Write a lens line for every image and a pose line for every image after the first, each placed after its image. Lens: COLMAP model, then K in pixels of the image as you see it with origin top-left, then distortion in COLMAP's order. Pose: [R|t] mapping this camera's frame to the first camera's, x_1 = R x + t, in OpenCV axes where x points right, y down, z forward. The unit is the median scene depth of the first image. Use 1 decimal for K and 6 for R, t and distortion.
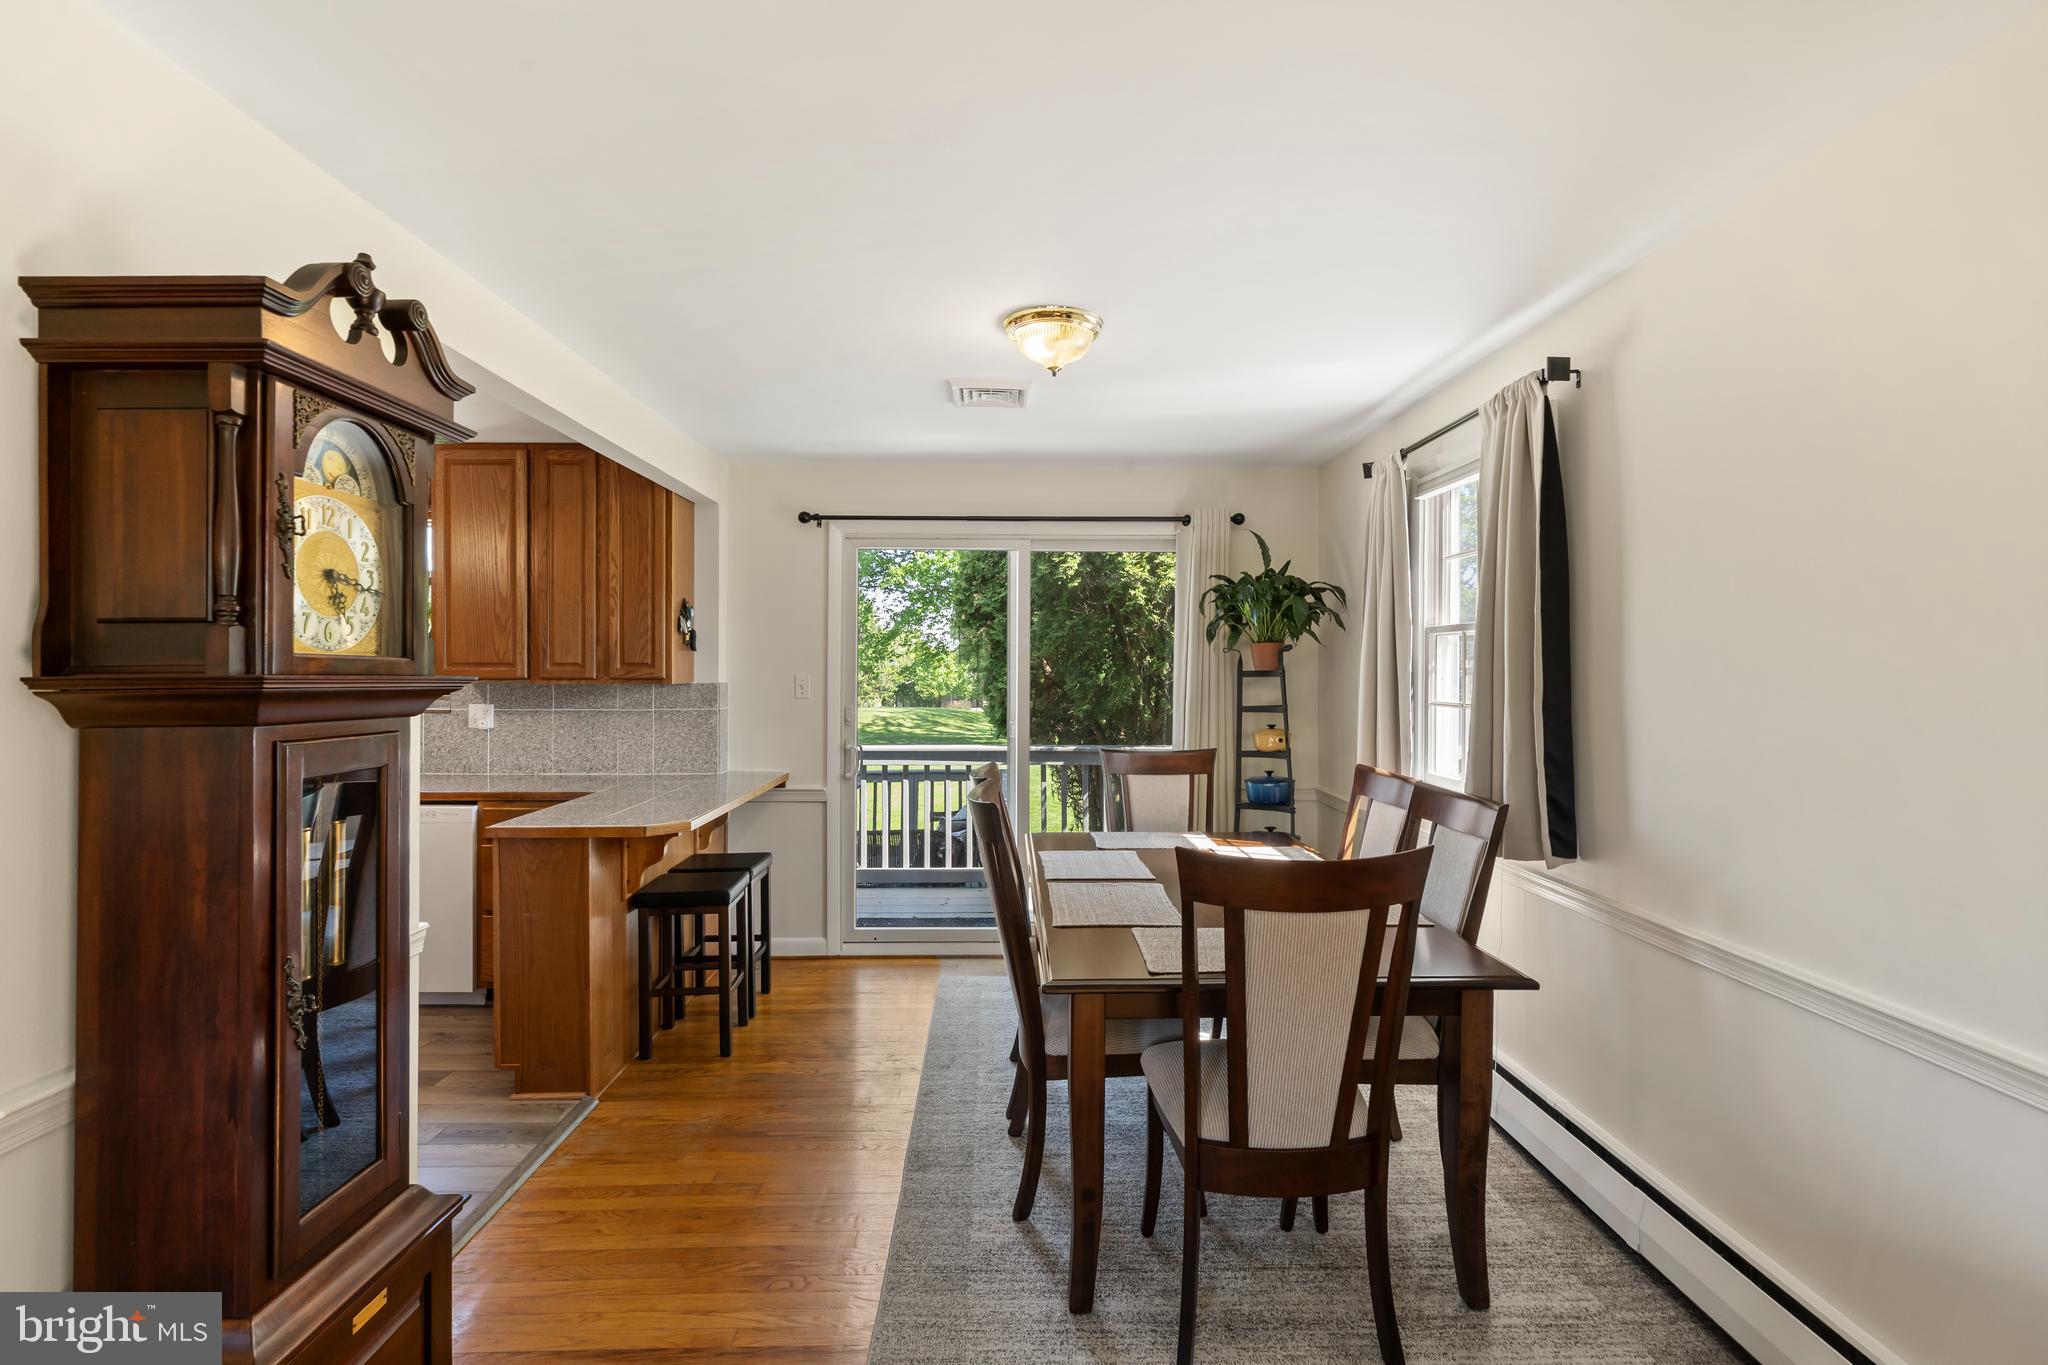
lens RADIAL K [[947.8, 0, 1039.1], [0, 947.8, 668.9], [0, 0, 1]] dist [-0.008745, 0.002735]
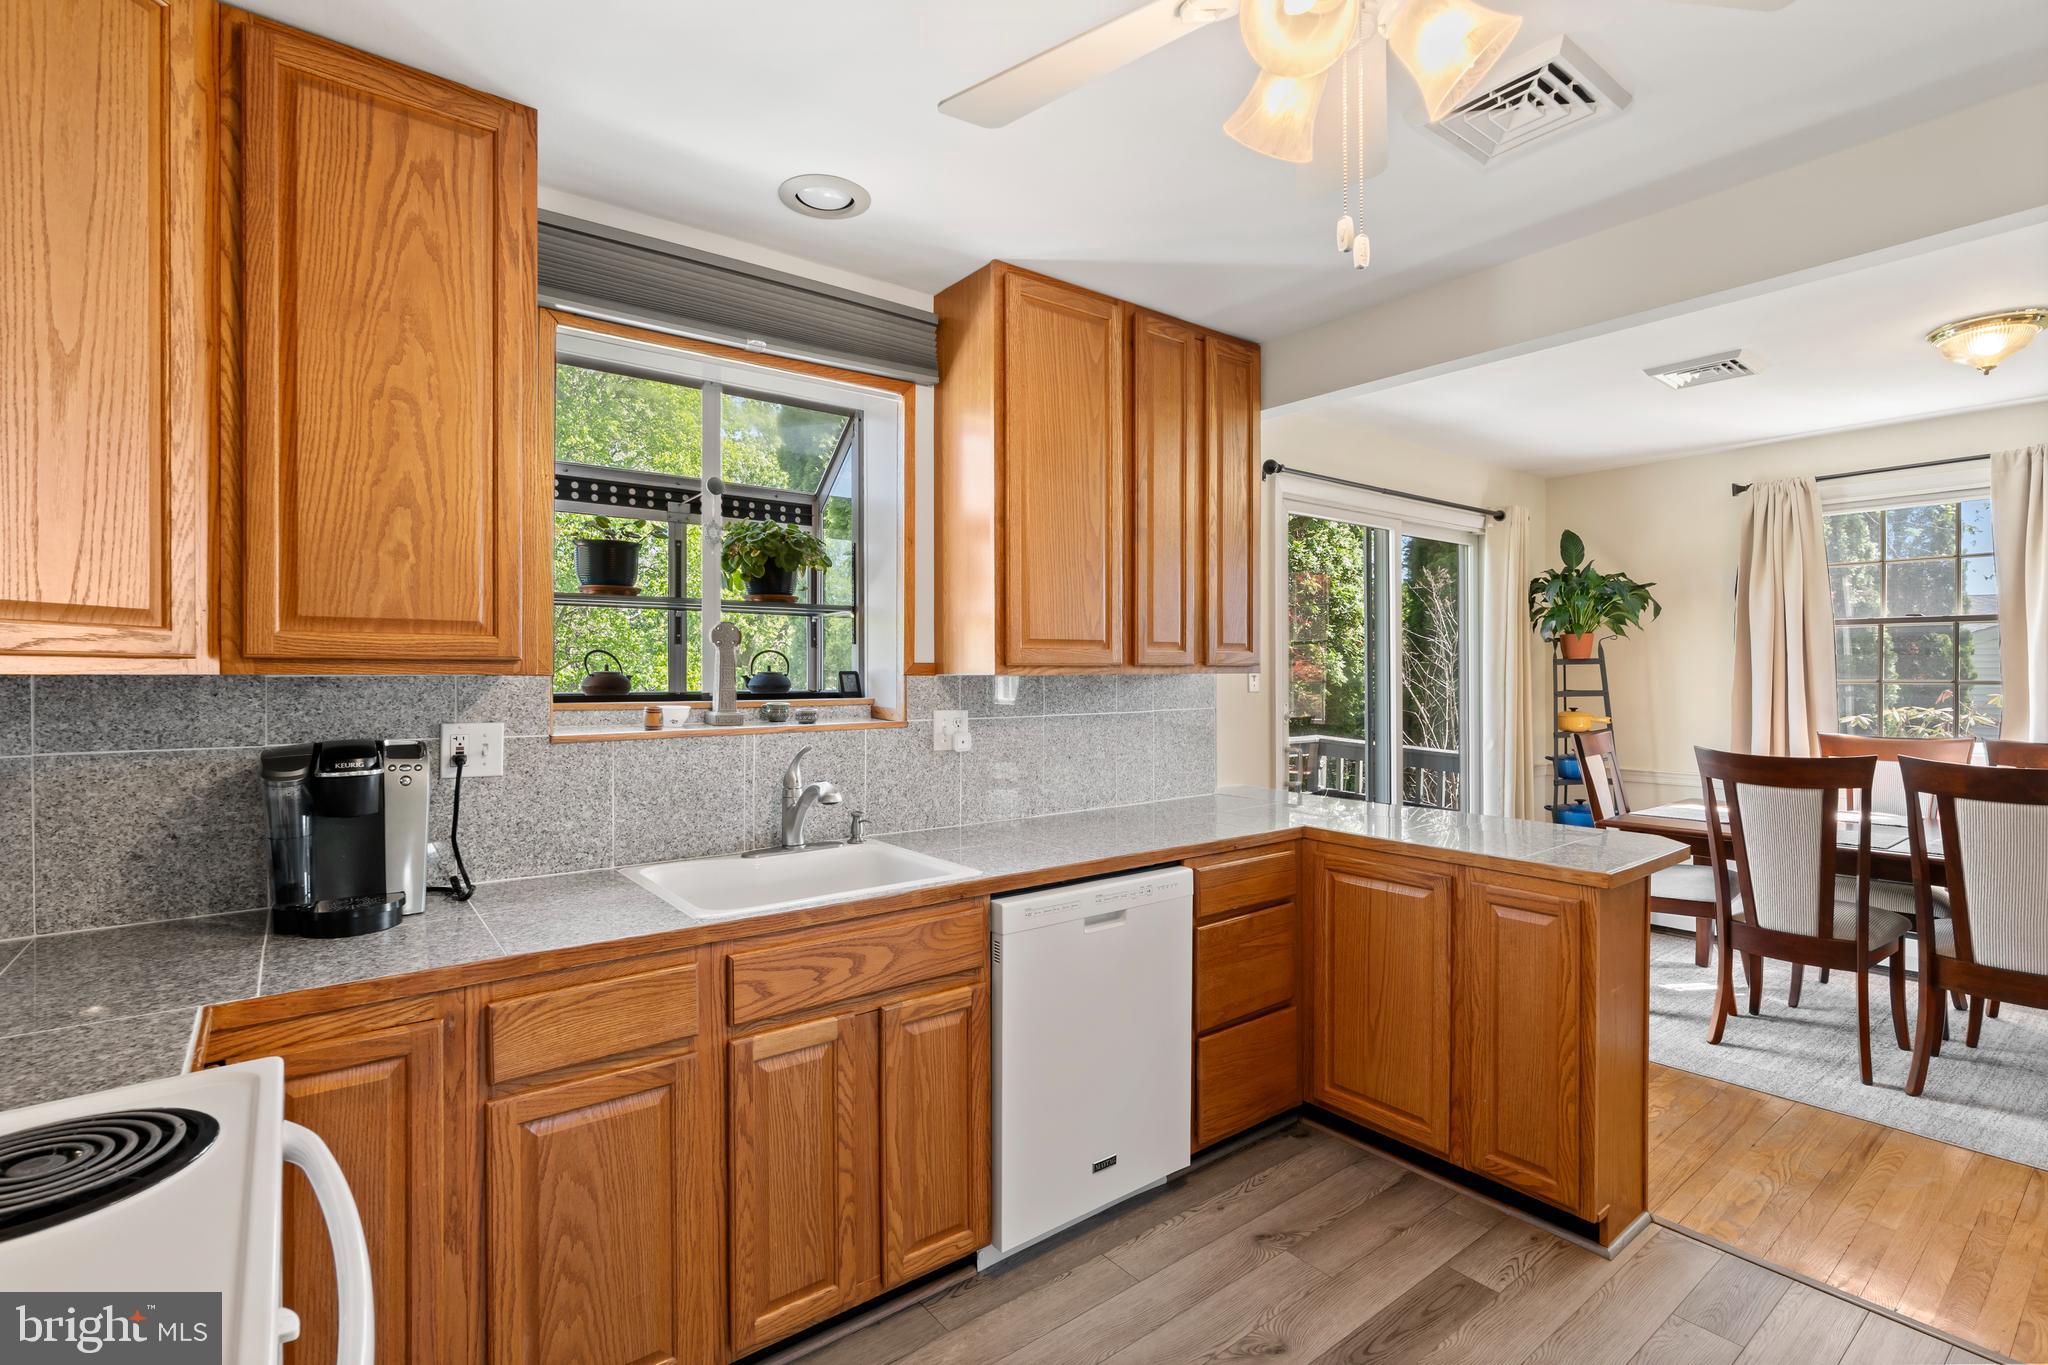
lens RADIAL K [[947.8, 0, 1071.6], [0, 947.8, 680.7], [0, 0, 1]] dist [-0.008745, 0.002735]
pose [[0.791369, -0.015171, 0.611151, -0.958738], [0.010226, 0.999881, 0.011579, 0.012742], [-0.611253, -0.002914, 0.791430, 0.509250]]
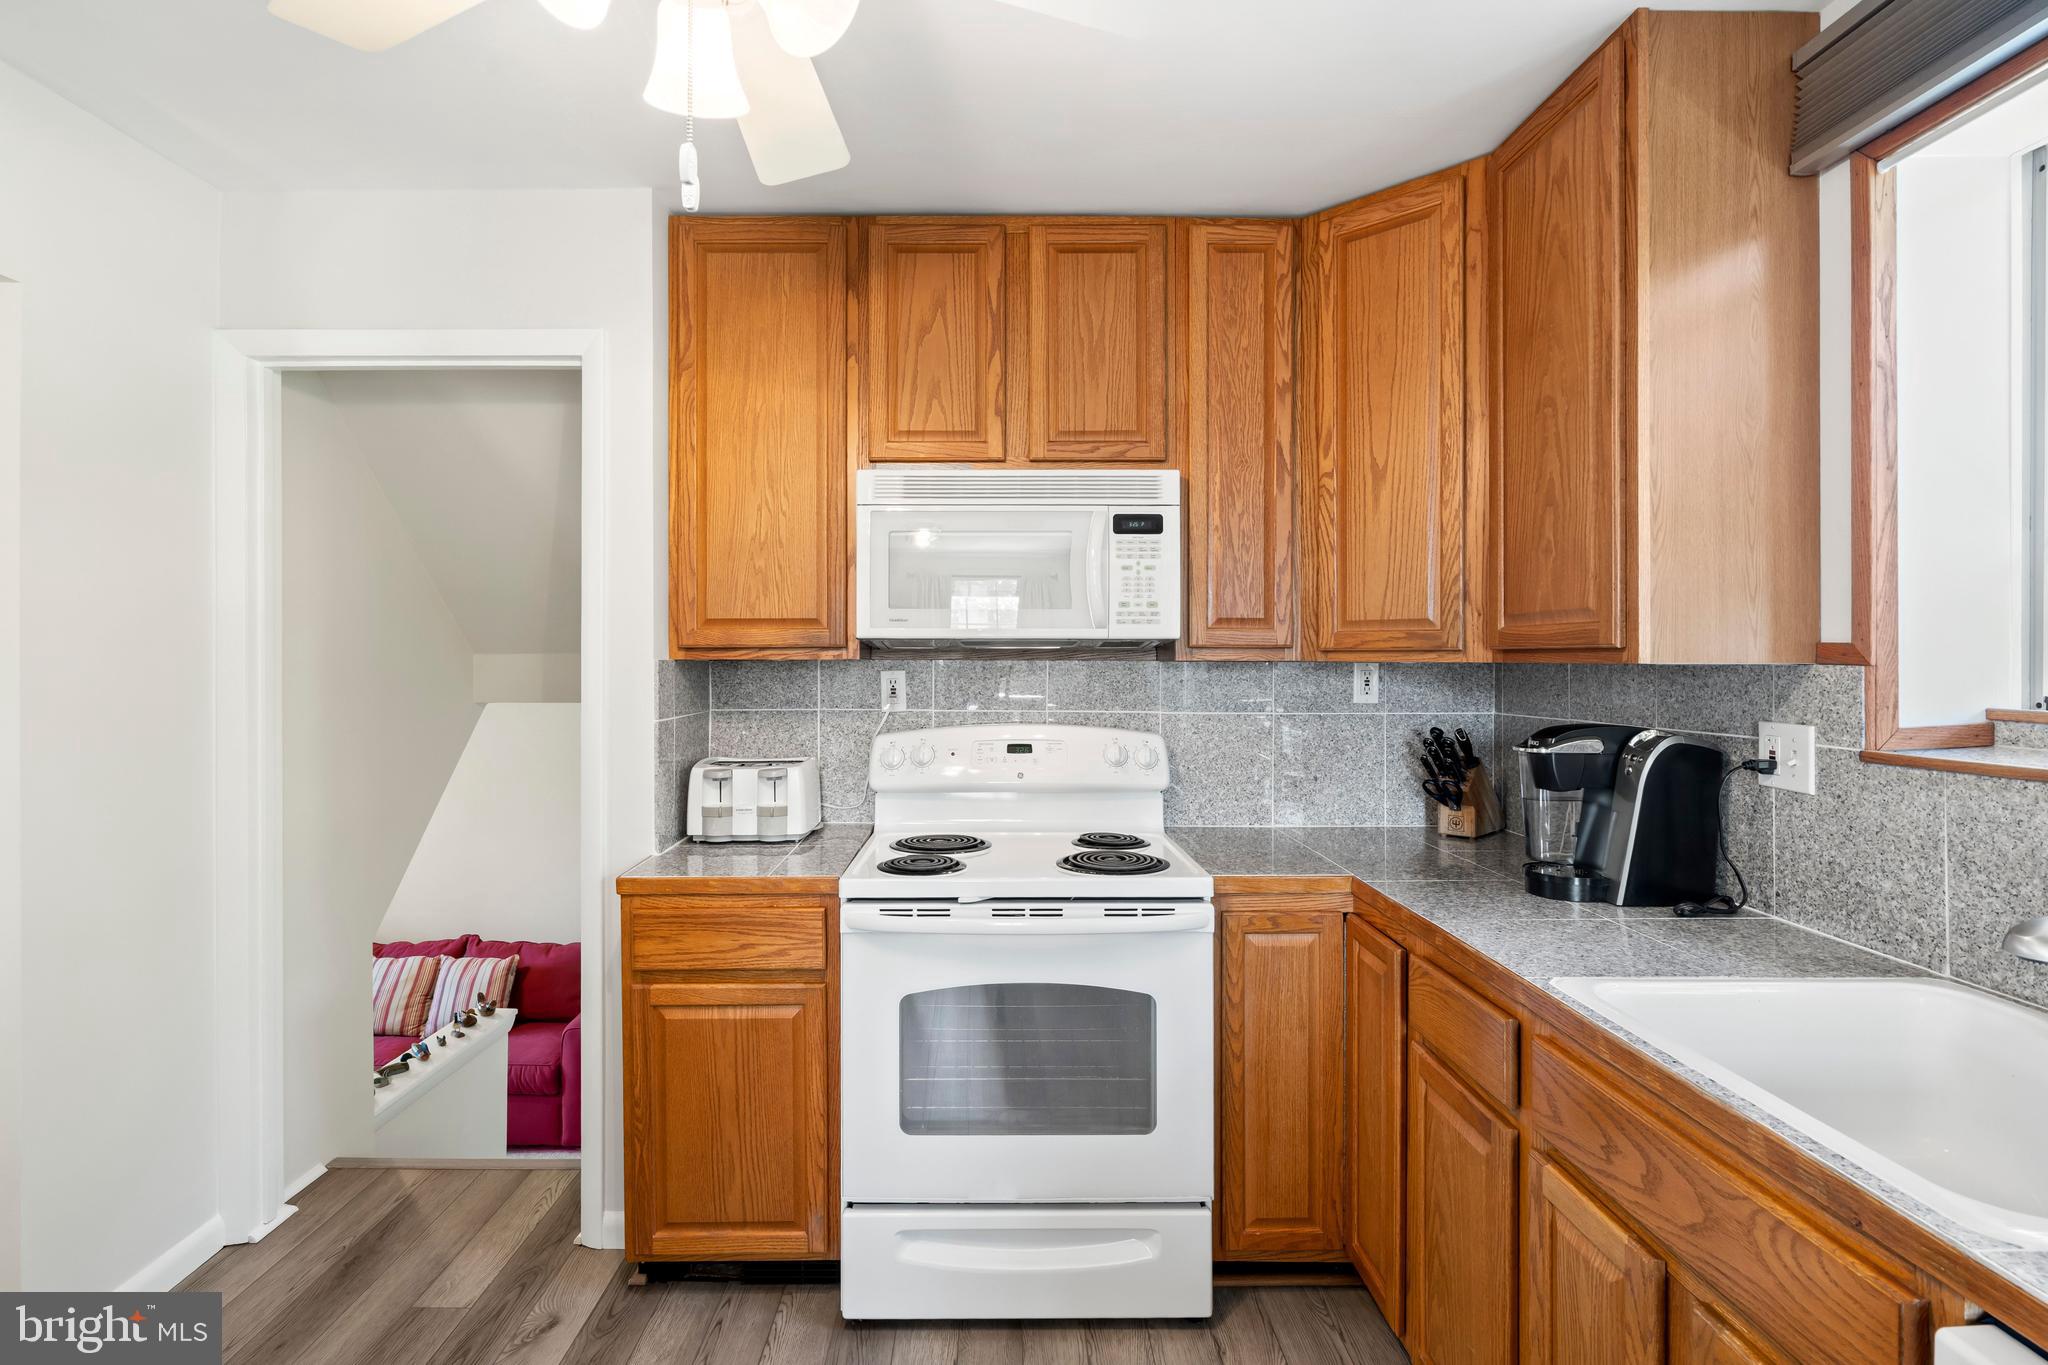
lens RADIAL K [[947.8, 0, 1009.4], [0, 947.8, 658.7], [0, 0, 1]] dist [-0.008745, 0.002735]
pose [[-0.022195, -0.009801, -0.999706, -0.520886], [-0.001759, 0.999951, -0.009765, 0.014327], [0.999752, 0.001542, -0.022211, 0.756909]]
